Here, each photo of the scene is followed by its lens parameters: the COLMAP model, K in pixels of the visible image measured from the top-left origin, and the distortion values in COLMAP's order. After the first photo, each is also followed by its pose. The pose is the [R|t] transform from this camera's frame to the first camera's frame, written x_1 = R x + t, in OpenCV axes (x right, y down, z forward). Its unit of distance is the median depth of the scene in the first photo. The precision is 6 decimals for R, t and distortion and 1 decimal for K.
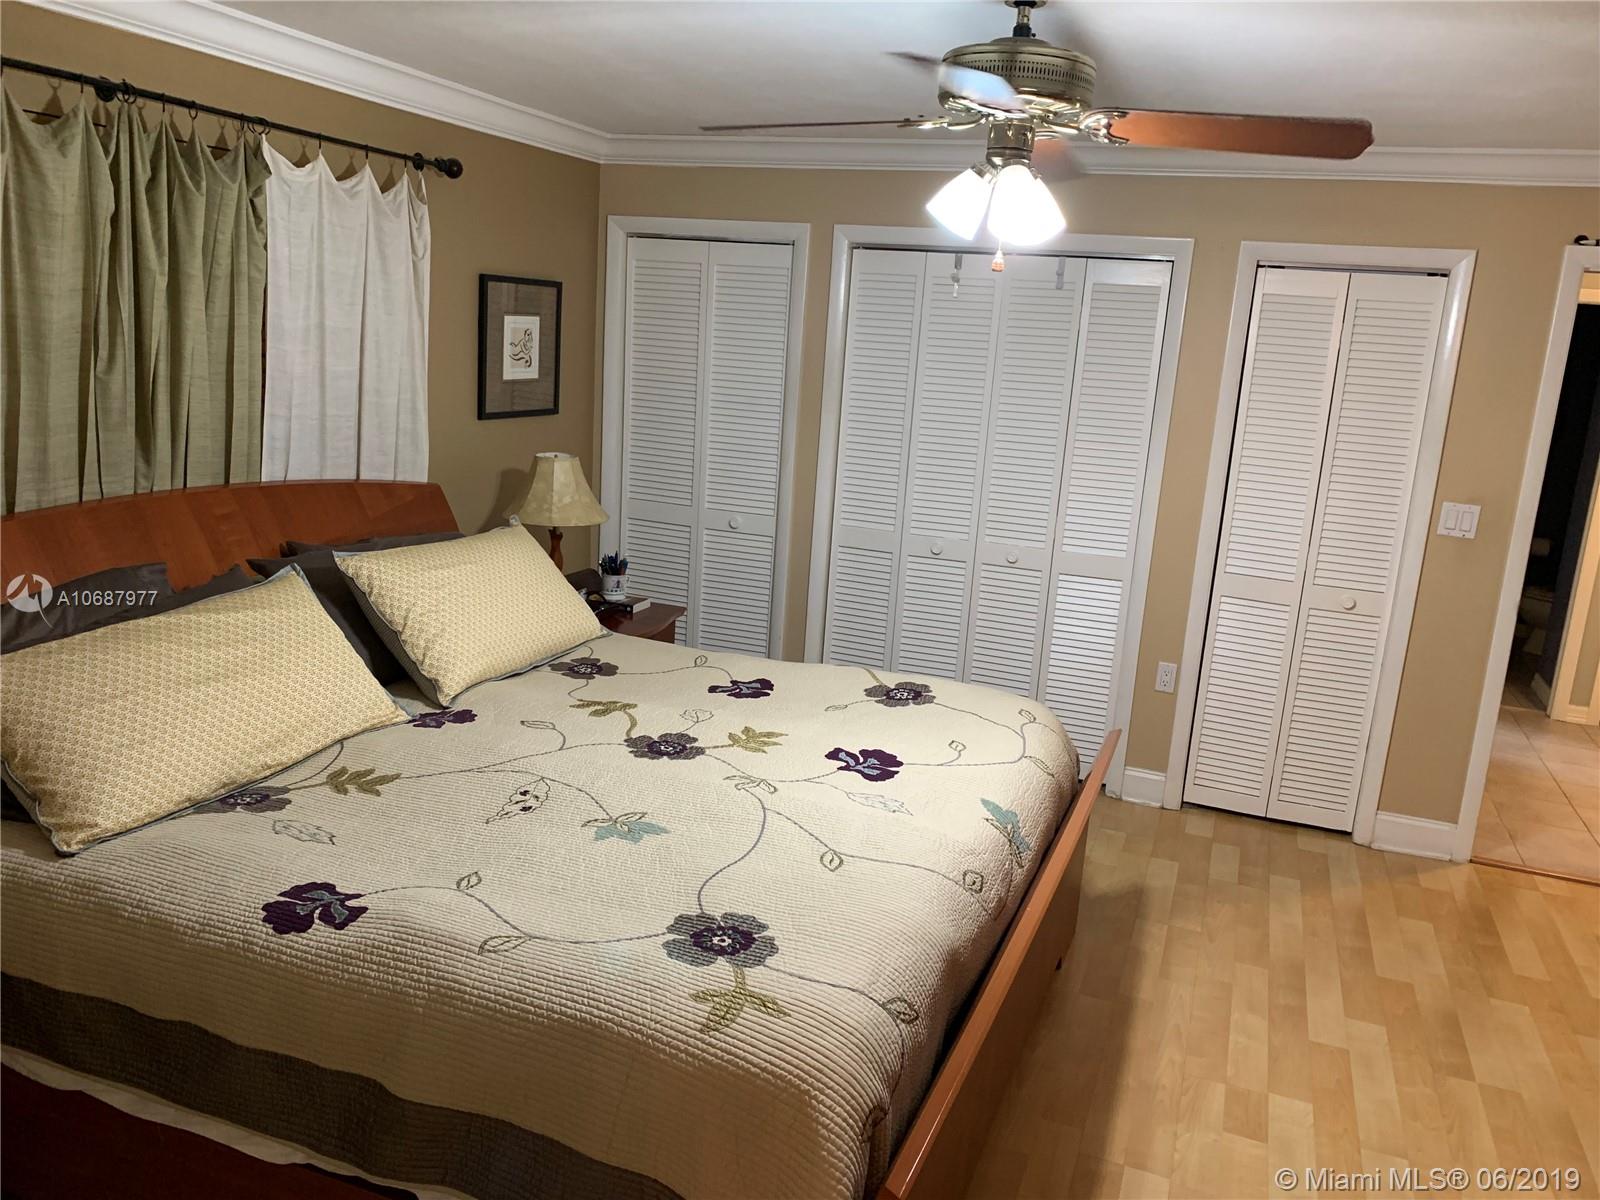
lens RADIAL K [[1240.6, 0, 802.3], [0, 1240.6, 599.4], [0, 0, 1]] dist [0.024212, -0.007378]
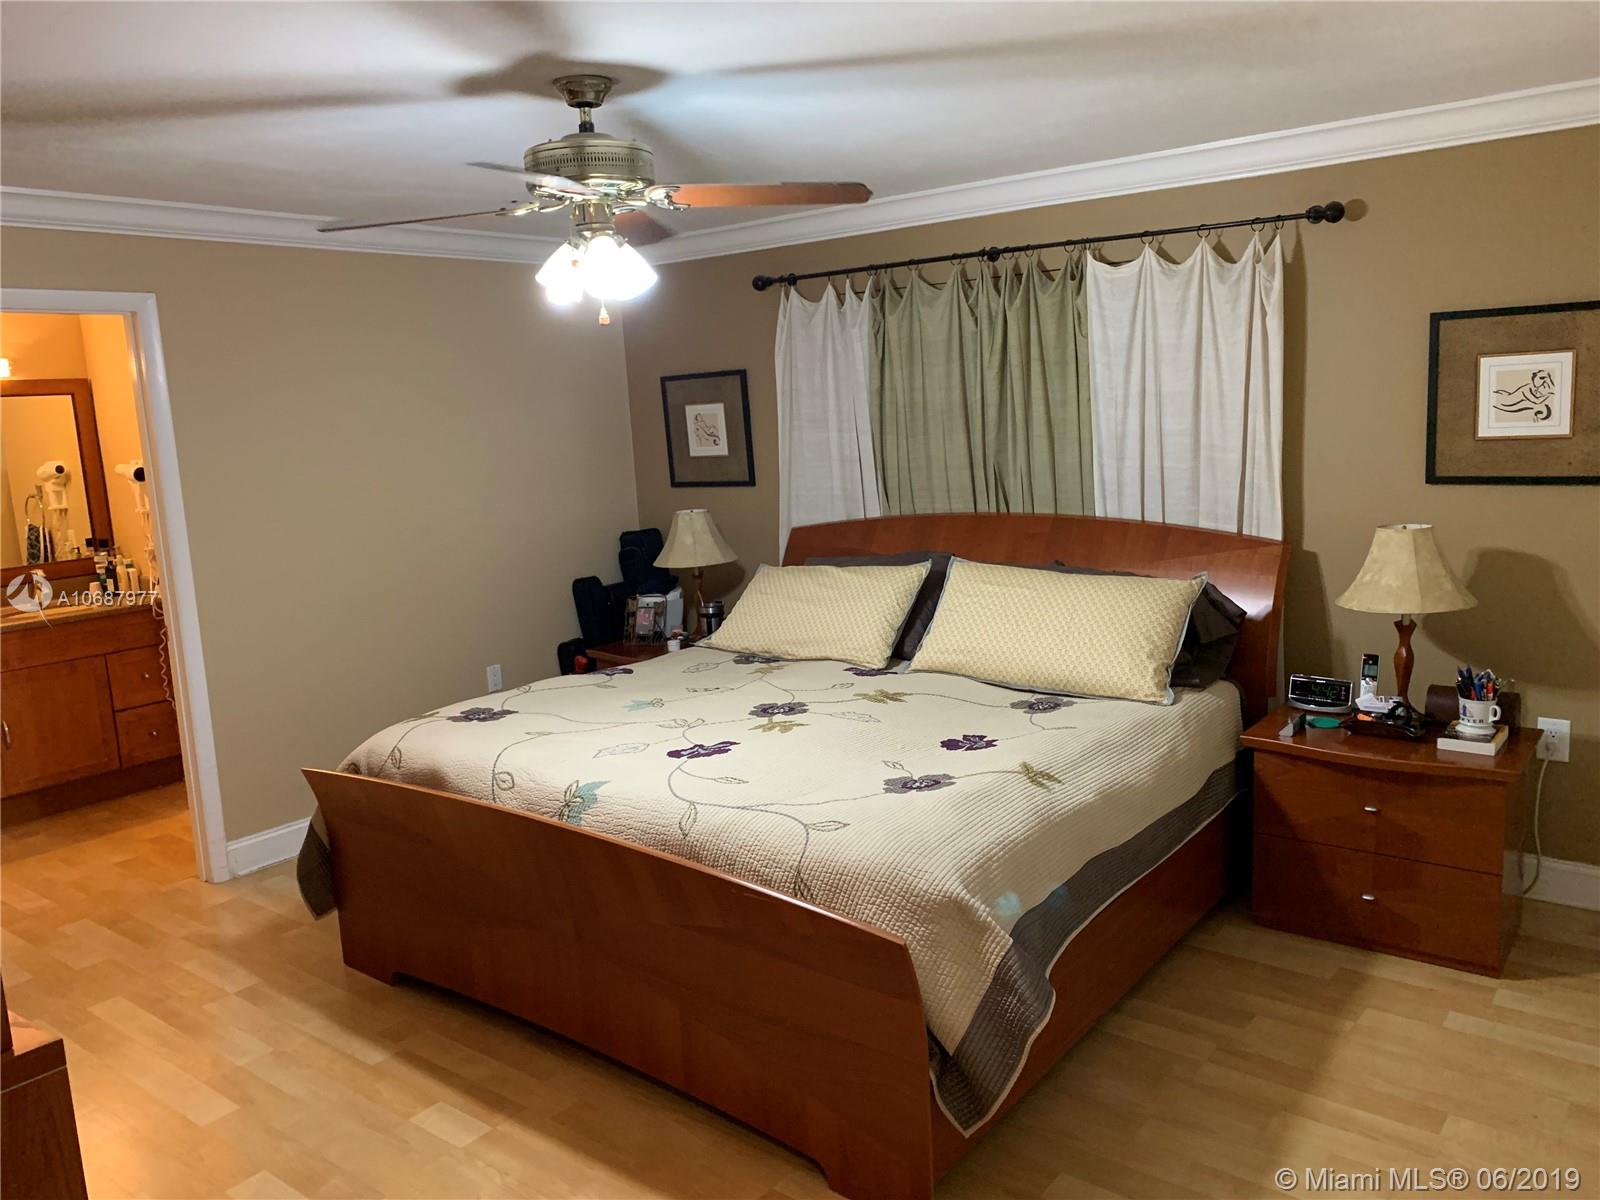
lens RADIAL K [[1240.6, 0, 802.6], [0, 1240.6, 596.3], [0, 0, 1]] dist [0.024212, -0.007378]
pose [[-0.305802, 0.099172, -0.946916, 0.878439], [-0.182060, 0.970117, 0.160397, -0.165899], [0.934526, 0.221445, -0.278608, 1.100521]]
